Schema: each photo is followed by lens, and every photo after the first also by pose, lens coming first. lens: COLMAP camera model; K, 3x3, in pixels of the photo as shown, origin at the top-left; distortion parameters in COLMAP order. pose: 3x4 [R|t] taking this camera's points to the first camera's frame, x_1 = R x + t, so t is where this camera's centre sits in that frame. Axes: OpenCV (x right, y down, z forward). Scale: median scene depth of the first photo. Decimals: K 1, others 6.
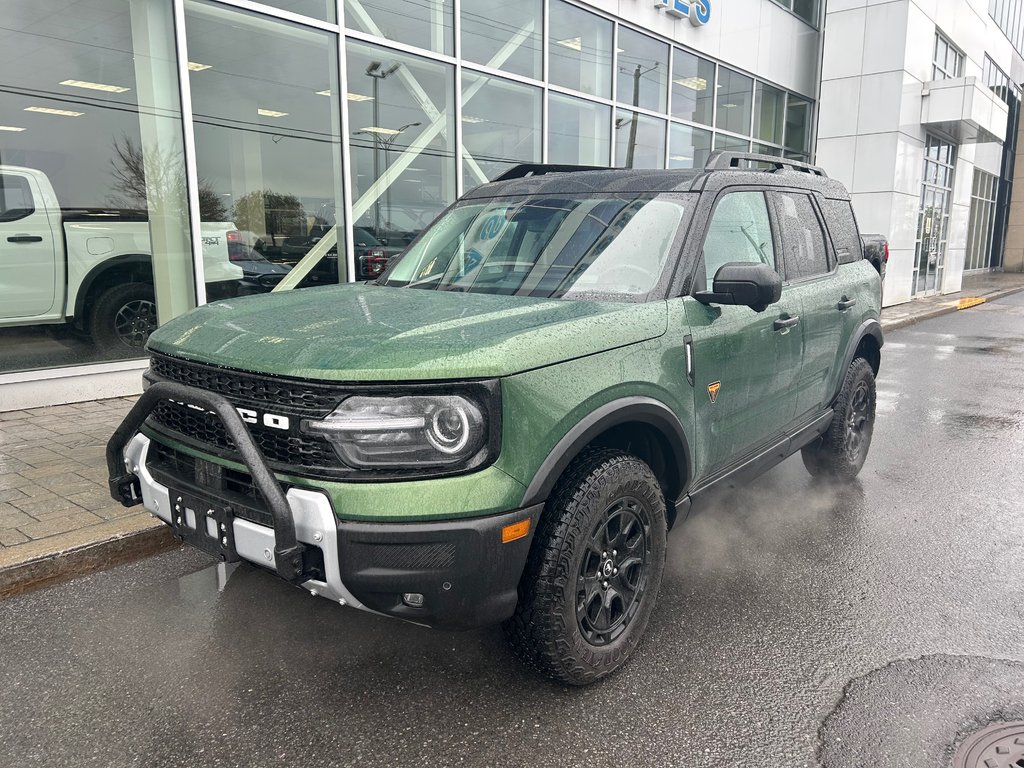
lens RADIAL K [[775.2, 0, 512.0], [0, 775.2, 384.0], [0, 0, 1]] dist [0.030114, -0.003980]
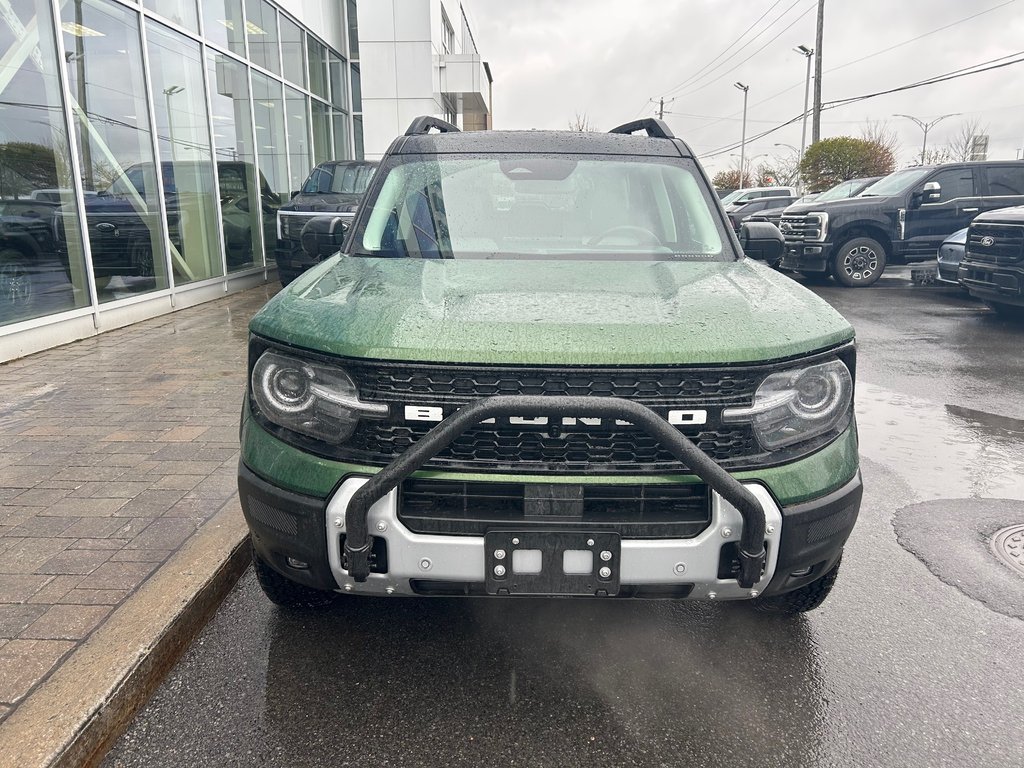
lens RADIAL K [[775.2, 0, 512.0], [0, 775.2, 384.0], [0, 0, 1]] dist [0.030114, -0.003980]
pose [[0.784454, -0.146661, 0.602597, -0.973426], [0.113698, 0.989178, 0.092737, -0.091987], [-0.609676, -0.004234, 0.792639, 0.423456]]
